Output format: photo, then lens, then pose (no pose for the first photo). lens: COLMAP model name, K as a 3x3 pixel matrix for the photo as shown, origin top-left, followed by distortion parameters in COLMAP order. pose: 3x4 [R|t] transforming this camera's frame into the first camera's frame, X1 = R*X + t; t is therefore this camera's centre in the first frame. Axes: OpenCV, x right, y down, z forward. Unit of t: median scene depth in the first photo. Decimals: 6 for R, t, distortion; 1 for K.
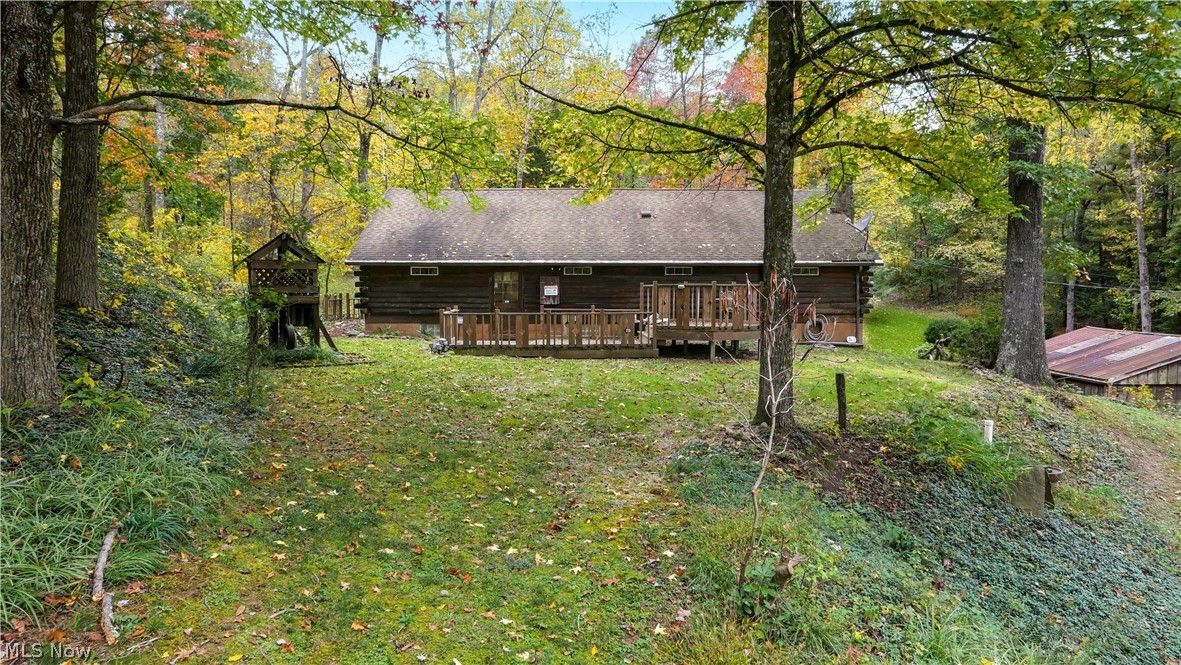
lens RADIAL K [[771.4, 0, 591.7], [0, 771.4, 330.5], [0, 0, 1]] dist [-0.011132, 0.006269]
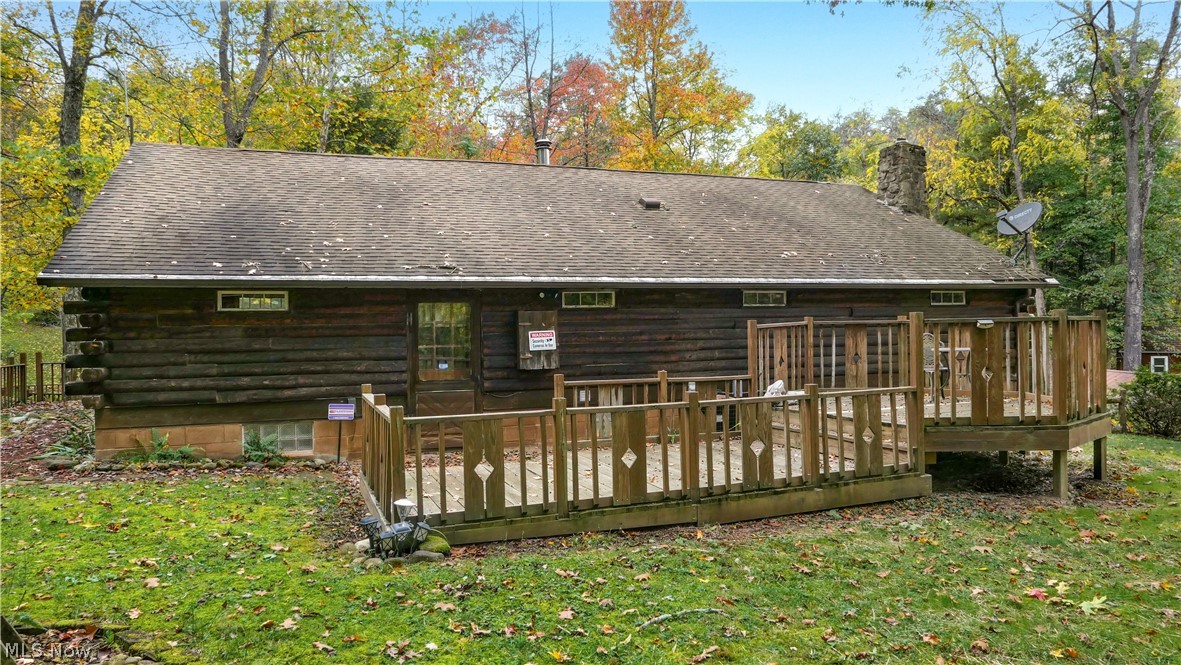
lens RADIAL K [[771.4, 0, 588.2], [0, 771.4, 335.2], [0, 0, 1]] dist [-0.011132, 0.006269]
pose [[0.948892, -0.020001, 0.314966, -0.175408], [0.036500, 0.998248, -0.046572, -0.031340], [-0.313483, 0.055688, 0.947960, 0.535733]]
